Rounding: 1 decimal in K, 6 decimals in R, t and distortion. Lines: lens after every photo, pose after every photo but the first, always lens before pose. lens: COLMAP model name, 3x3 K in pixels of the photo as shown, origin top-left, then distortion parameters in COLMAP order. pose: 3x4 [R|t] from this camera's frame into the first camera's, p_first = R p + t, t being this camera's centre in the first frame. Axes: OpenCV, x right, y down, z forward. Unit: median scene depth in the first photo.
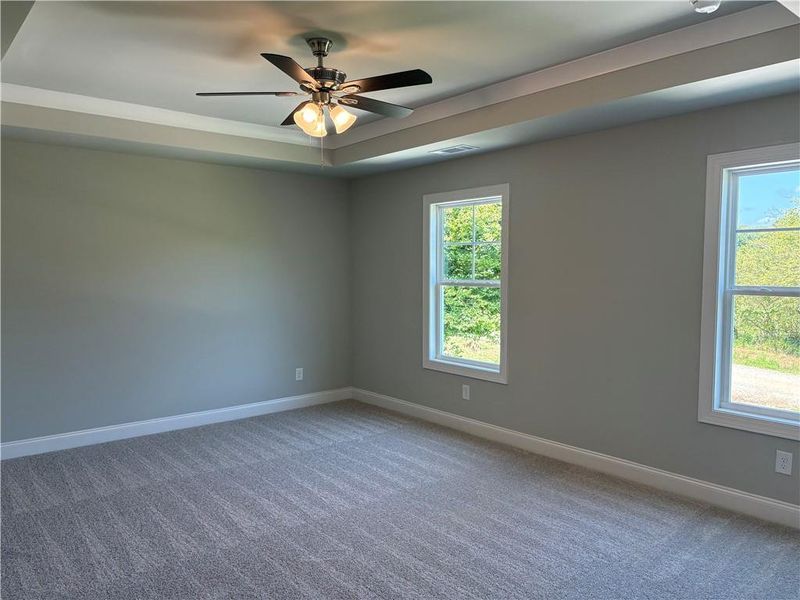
lens RADIAL K [[619.5, 0, 405.3], [0, 619.5, 296.3], [0, 0, 1]] dist [0.071800, -0.038937]
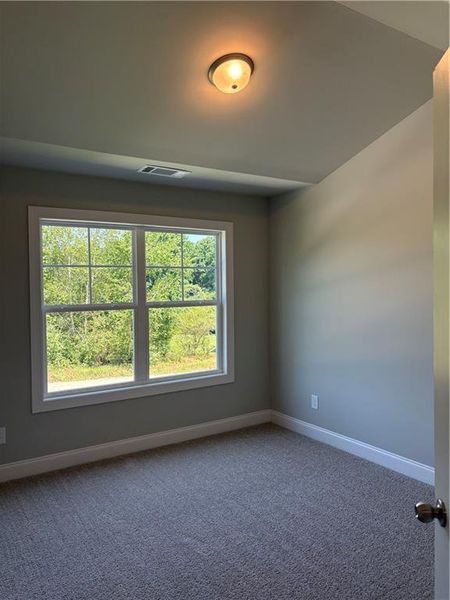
lens RADIAL K [[464.6, 0, 202.1], [0, 464.6, 308.7], [0, 0, 1]] dist [0.071800, -0.038937]
pose [[0.124103, -0.039367, 0.991488, -0.561378], [0.063569, 0.997476, 0.031648, -0.029288], [-0.990231, 0.059100, 0.126293, 0.686021]]
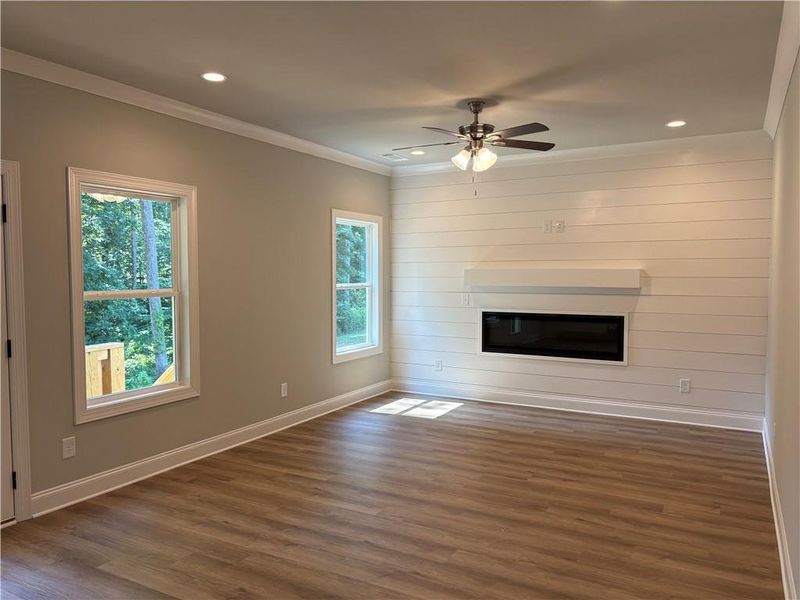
lens RADIAL K [[619.5, 0, 397.5], [0, 619.5, 299.8], [0, 0, 1]] dist [0.071800, -0.038937]
pose [[-0.373379, -0.029463, 0.927211, -0.878003], [0.054311, 0.997087, 0.053554, -0.043851], [-0.926088, 0.070354, -0.370692, 1.098225]]
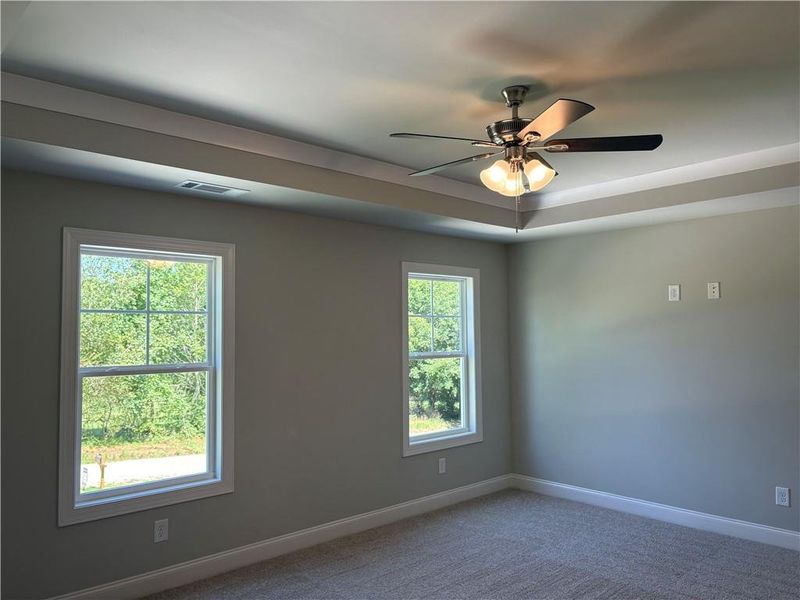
lens RADIAL K [[619.5, 0, 406.2], [0, 619.5, 303.7], [0, 0, 1]] dist [0.071800, -0.038937]
pose [[-0.060022, 0.064463, 0.996113, -0.718889], [0.068135, 0.995850, -0.060341, -0.037898], [-0.995869, 0.064249, -0.064165, 0.876733]]
